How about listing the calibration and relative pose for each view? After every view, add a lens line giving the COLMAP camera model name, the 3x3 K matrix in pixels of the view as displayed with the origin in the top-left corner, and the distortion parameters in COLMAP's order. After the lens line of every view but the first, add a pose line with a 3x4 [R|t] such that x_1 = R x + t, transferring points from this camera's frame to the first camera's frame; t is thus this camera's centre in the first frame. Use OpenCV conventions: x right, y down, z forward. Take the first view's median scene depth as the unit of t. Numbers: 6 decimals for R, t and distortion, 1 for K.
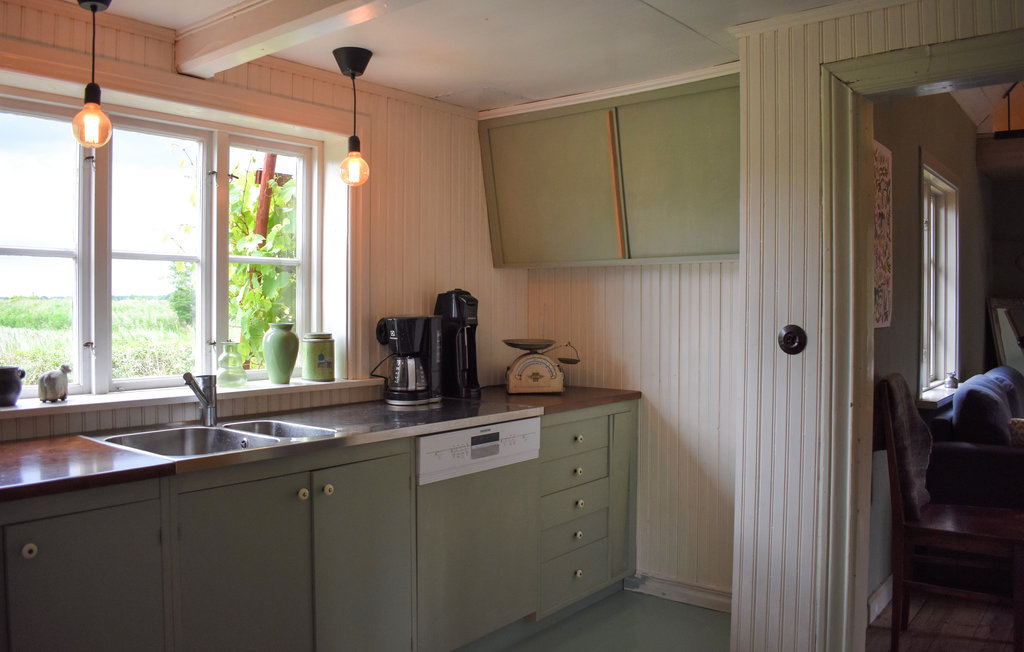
lens RADIAL K [[804.6, 0, 537.6], [0, 804.6, 321.5], [0, 0, 1]] dist [-0.092556, 0.005748]
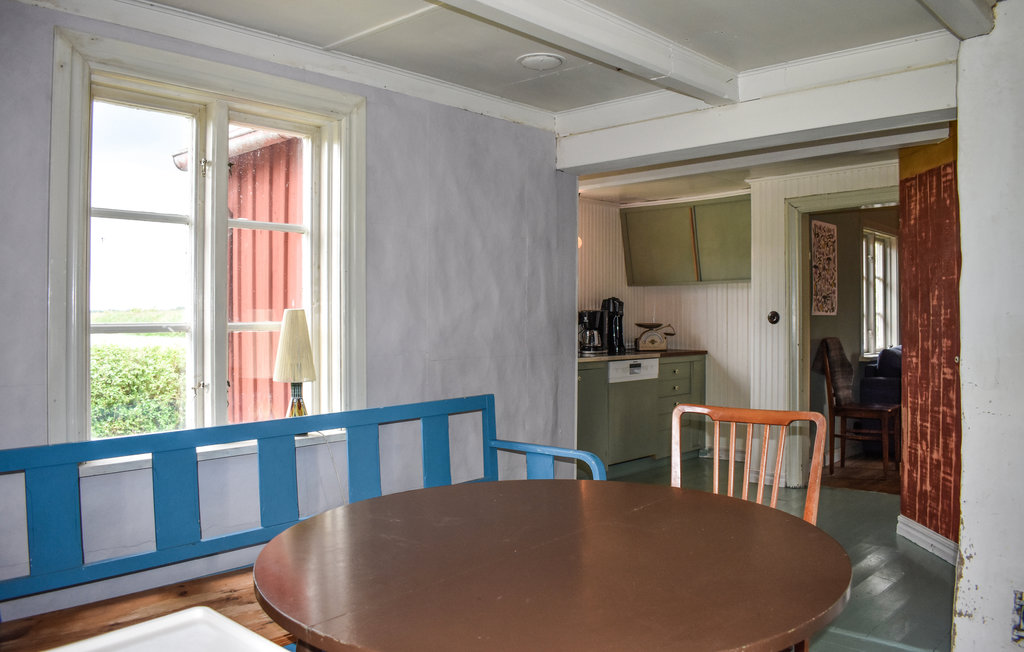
lens RADIAL K [[804.6, 0, 537.6], [0, 804.6, 321.5], [0, 0, 1]] dist [-0.092556, 0.005748]
pose [[0.997025, -0.003008, -0.077022, -0.134247], [0.001815, 0.999877, -0.015555, 0.050212], [0.077060, 0.015369, 0.996908, -0.989753]]
